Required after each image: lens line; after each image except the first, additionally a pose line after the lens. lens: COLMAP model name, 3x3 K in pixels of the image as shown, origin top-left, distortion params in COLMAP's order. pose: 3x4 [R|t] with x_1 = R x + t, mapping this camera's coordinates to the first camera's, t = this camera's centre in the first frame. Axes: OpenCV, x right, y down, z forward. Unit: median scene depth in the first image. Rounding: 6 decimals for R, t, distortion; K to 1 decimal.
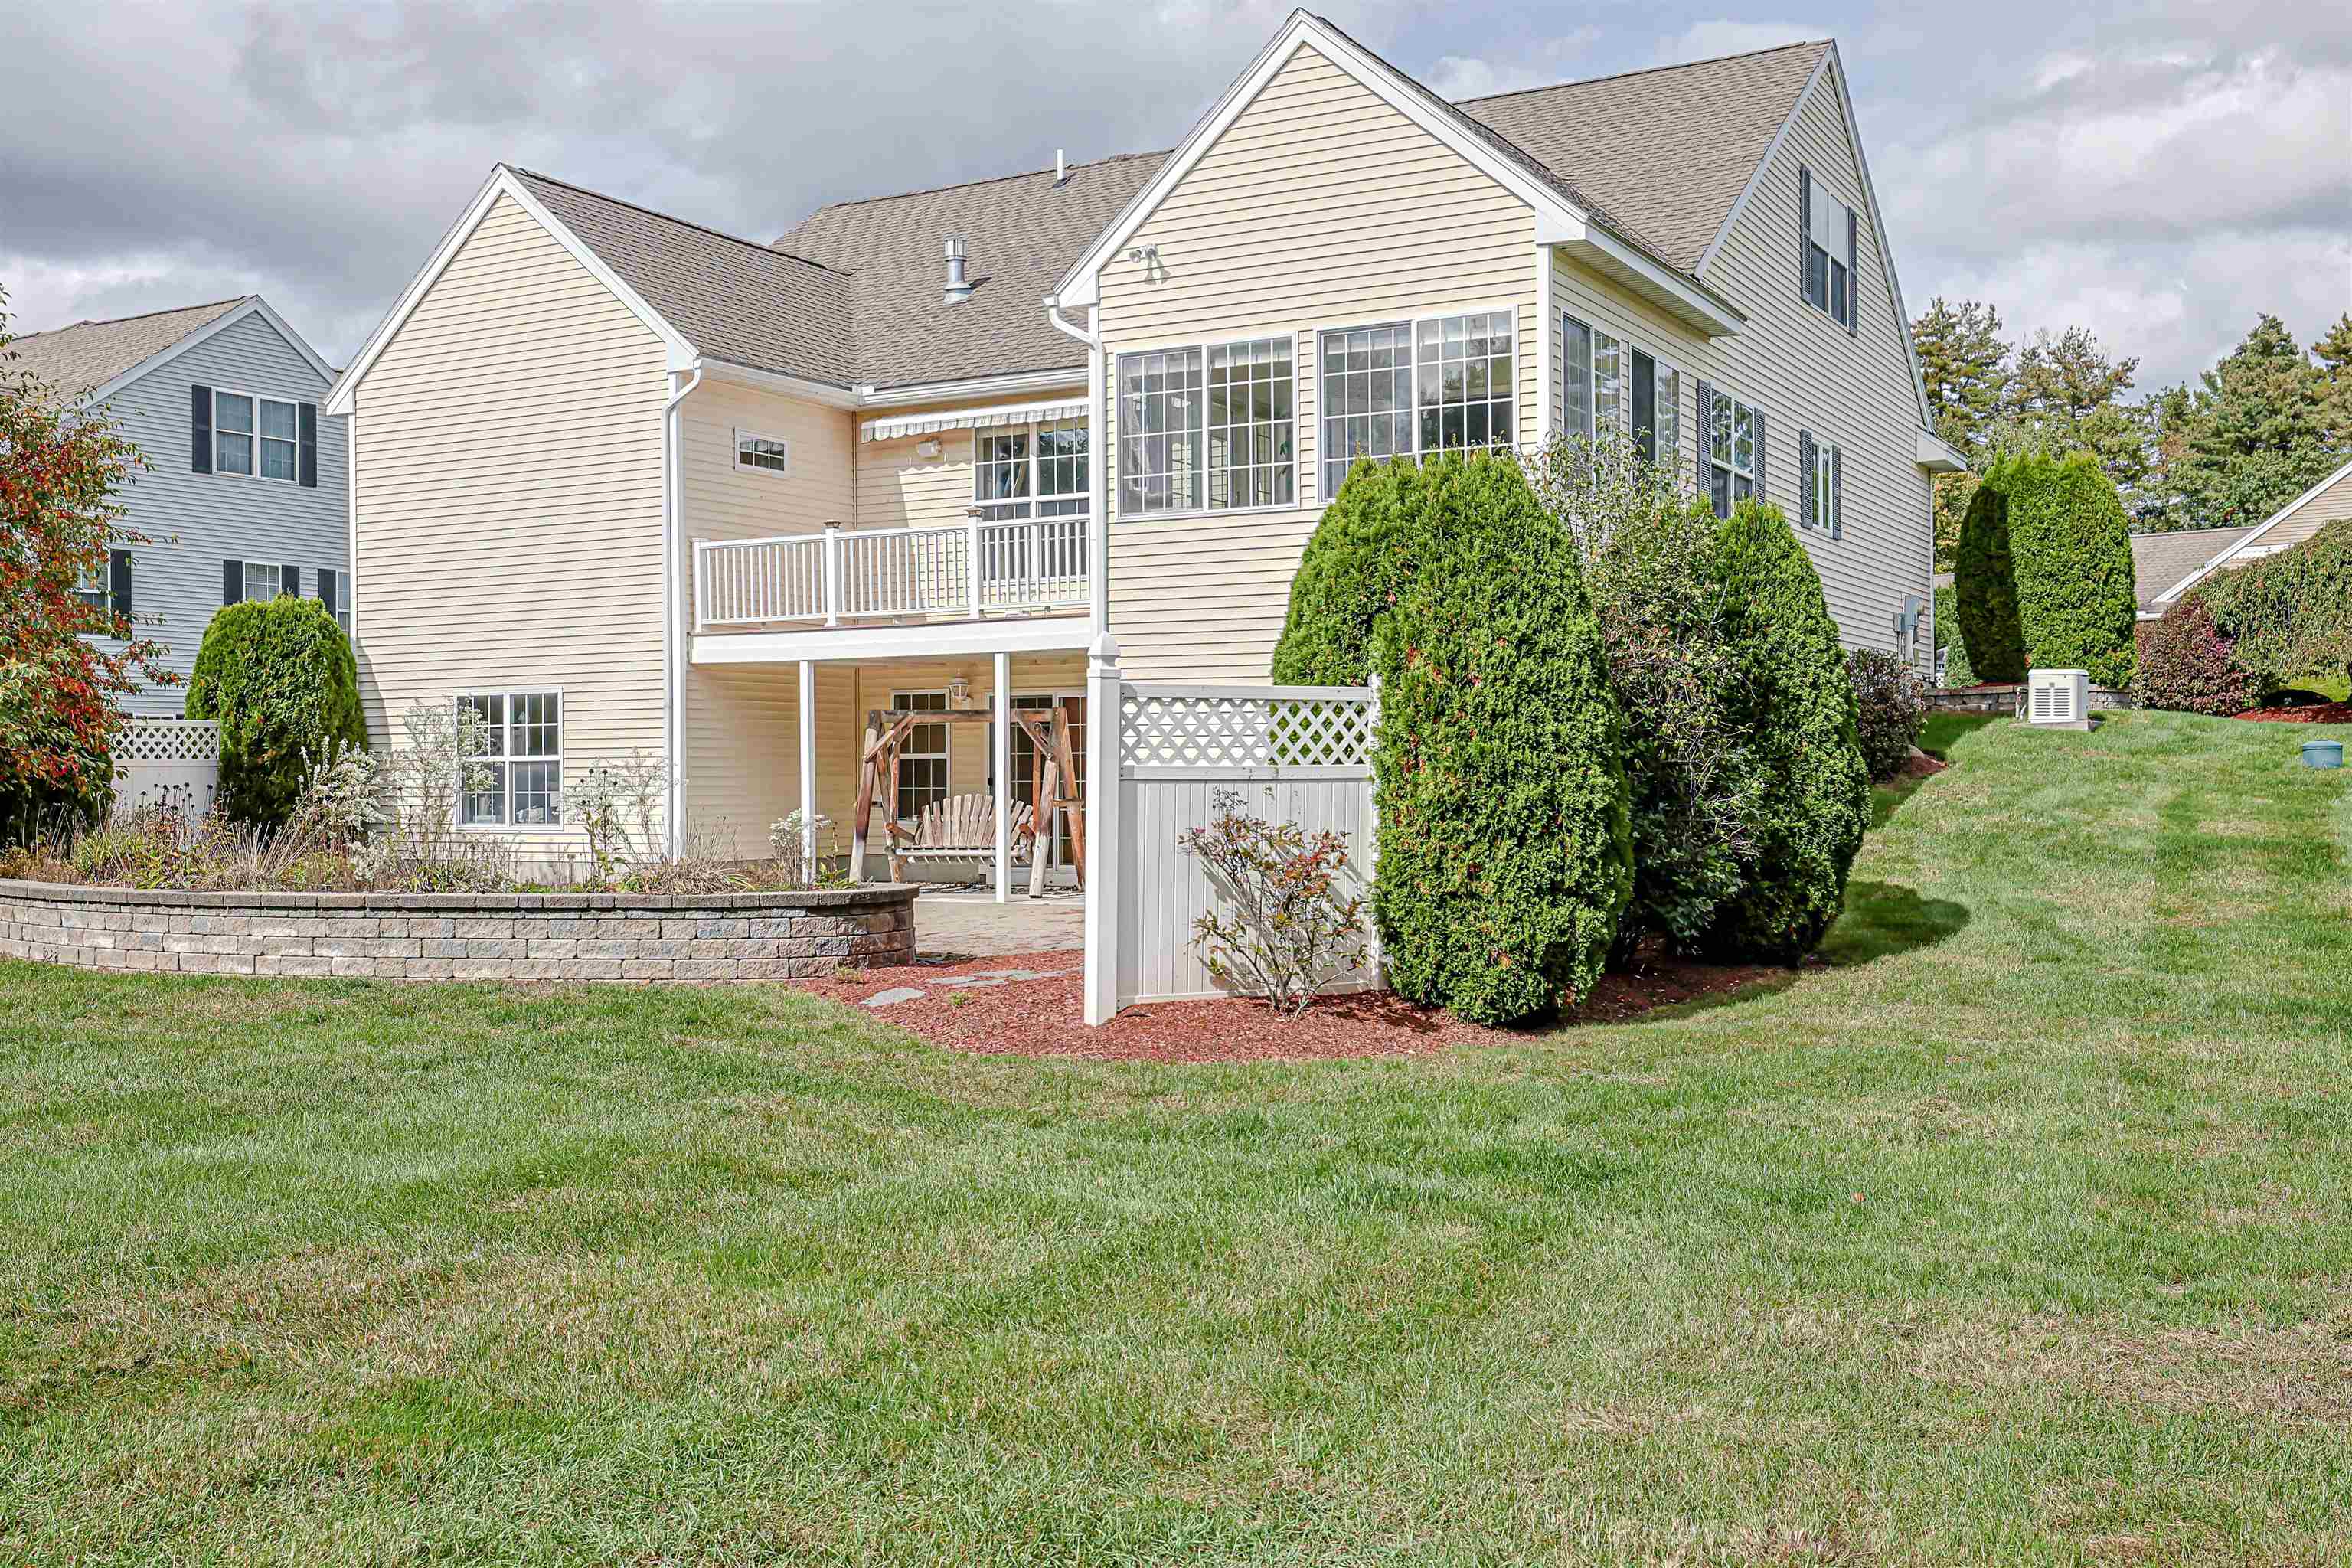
lens RADIAL K [[2311.4, 0, 1167.3], [0, 2311.4, 782.0], [0, 0, 1]] dist [0.004733, 0.000000]
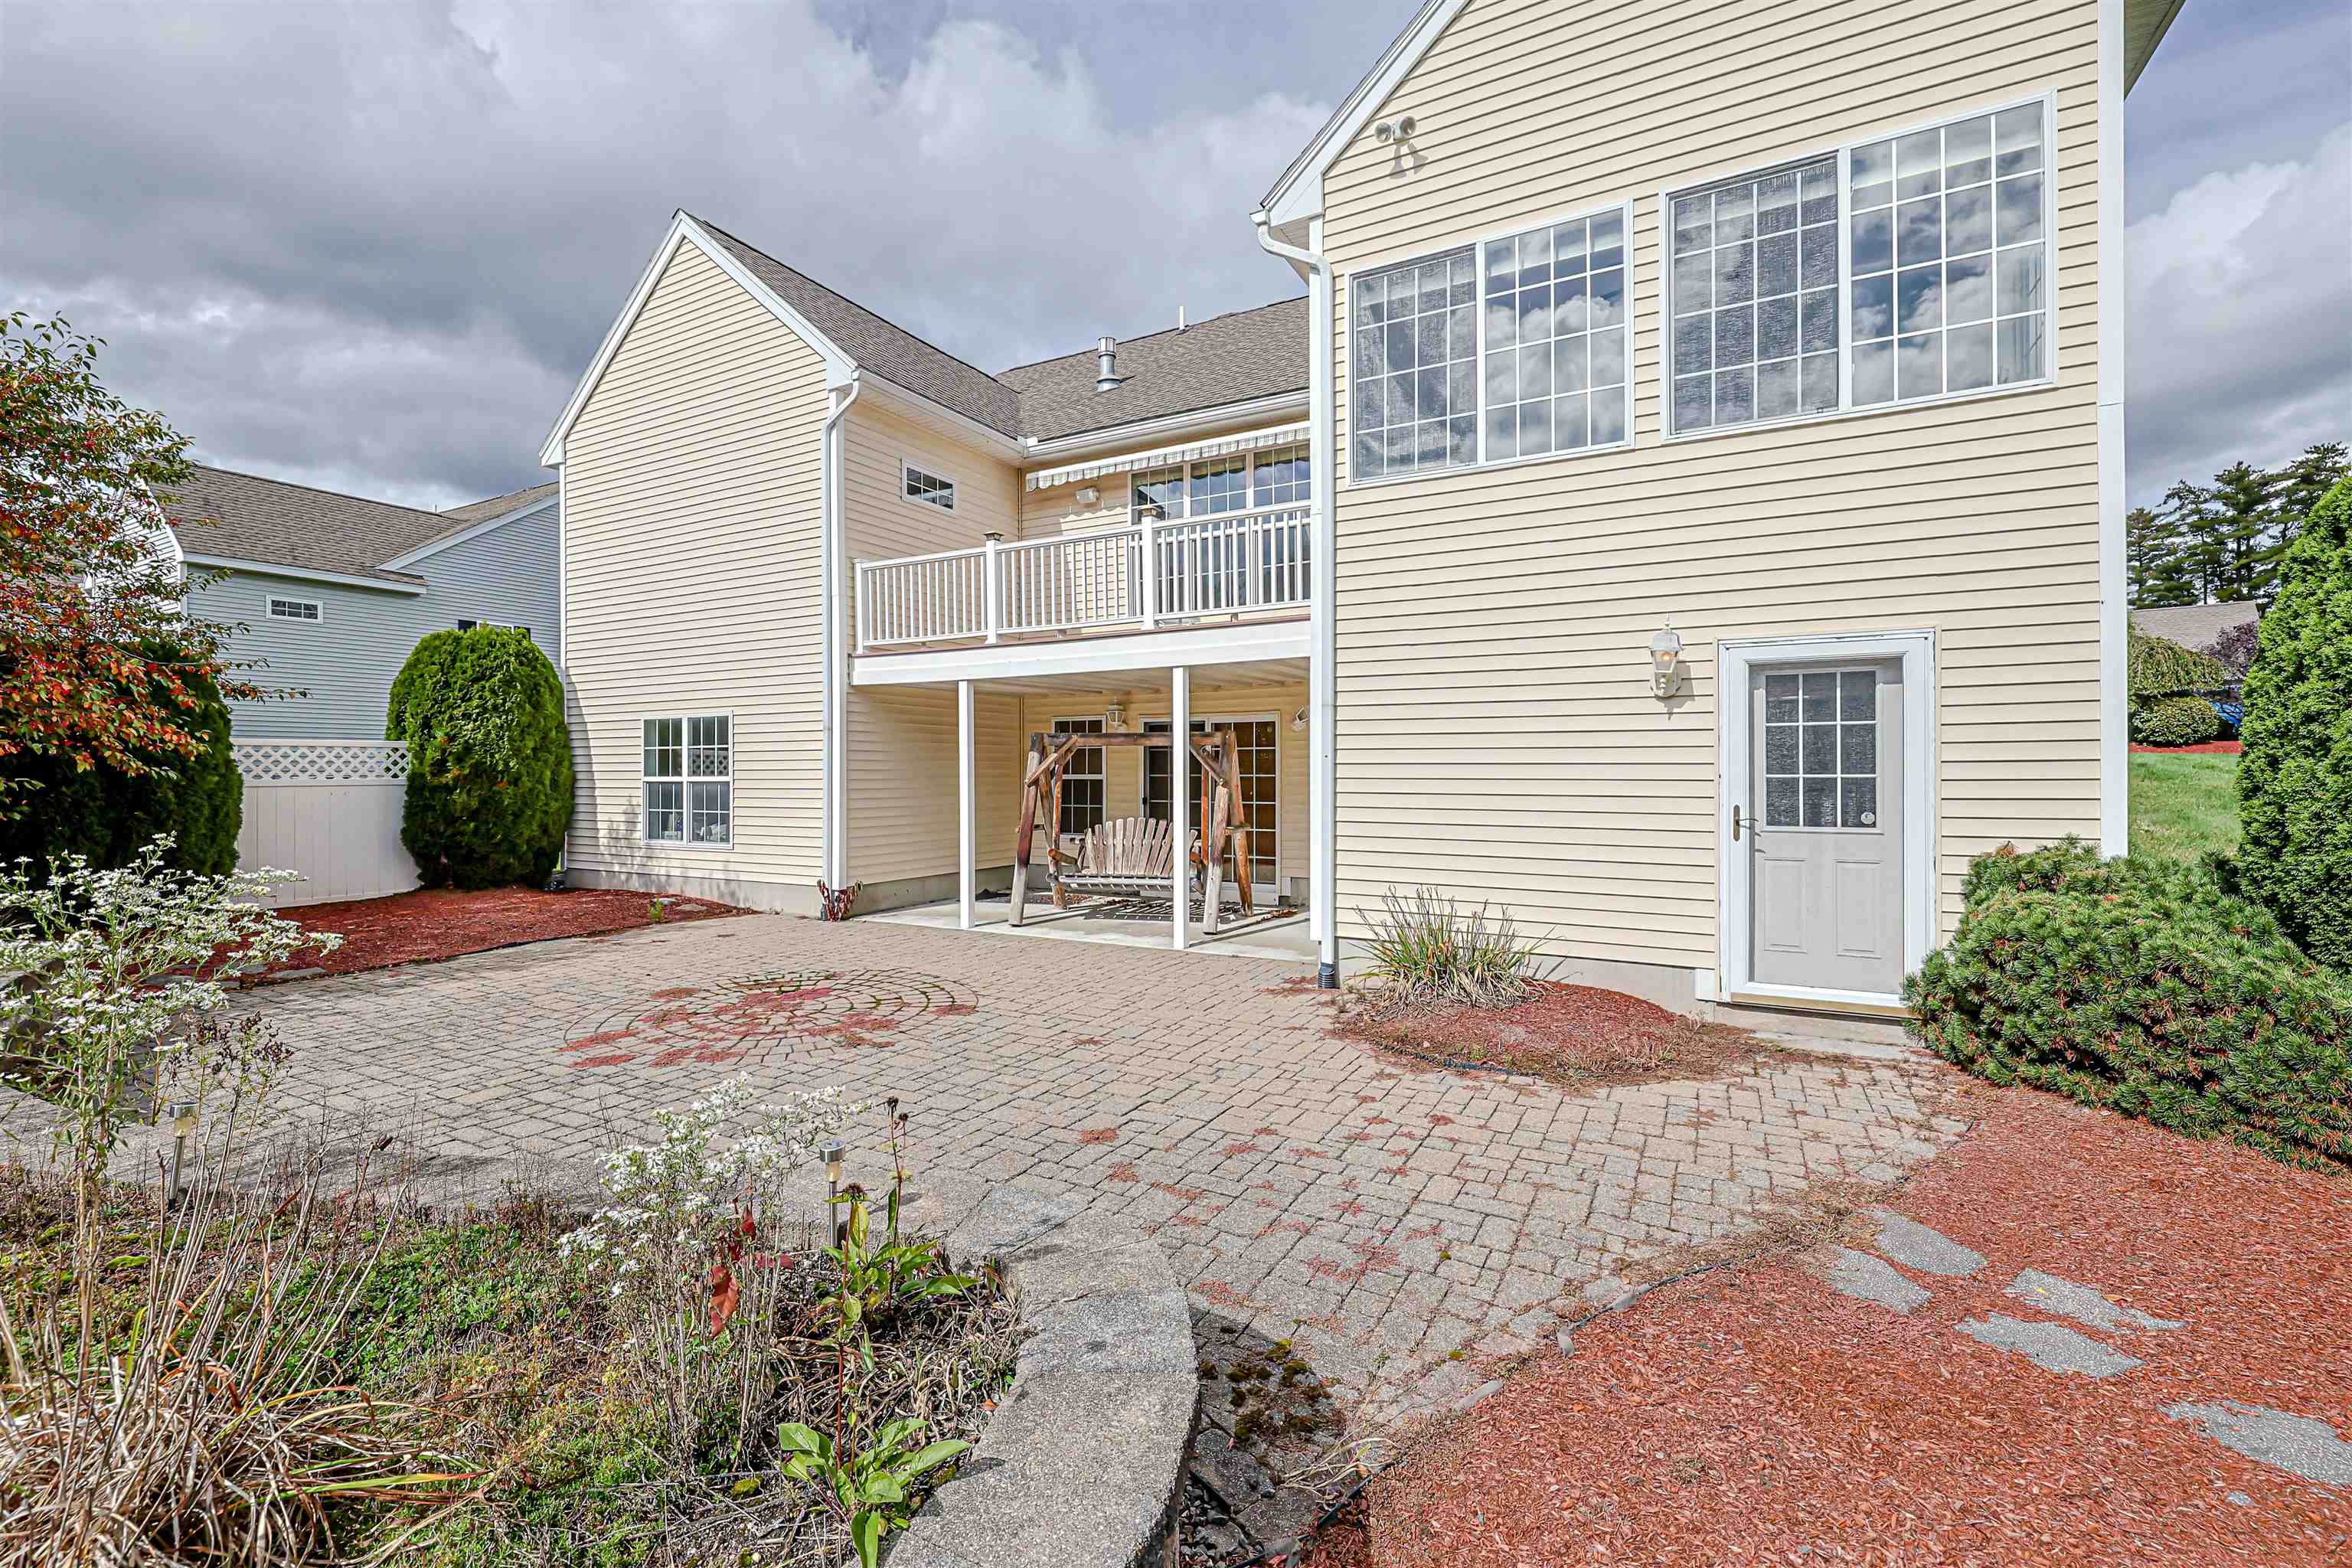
lens RADIAL K [[1039.5, 0, 1190.3], [0, 1039.5, 779.7], [0, 0, 1]] dist [-0.000869, 0.000282]
pose [[0.999791, 0.003707, 0.020119, -0.069558], [-0.003817, 0.999978, 0.005449, -0.013738], [-0.020098, -0.005525, 0.999783, 0.550129]]
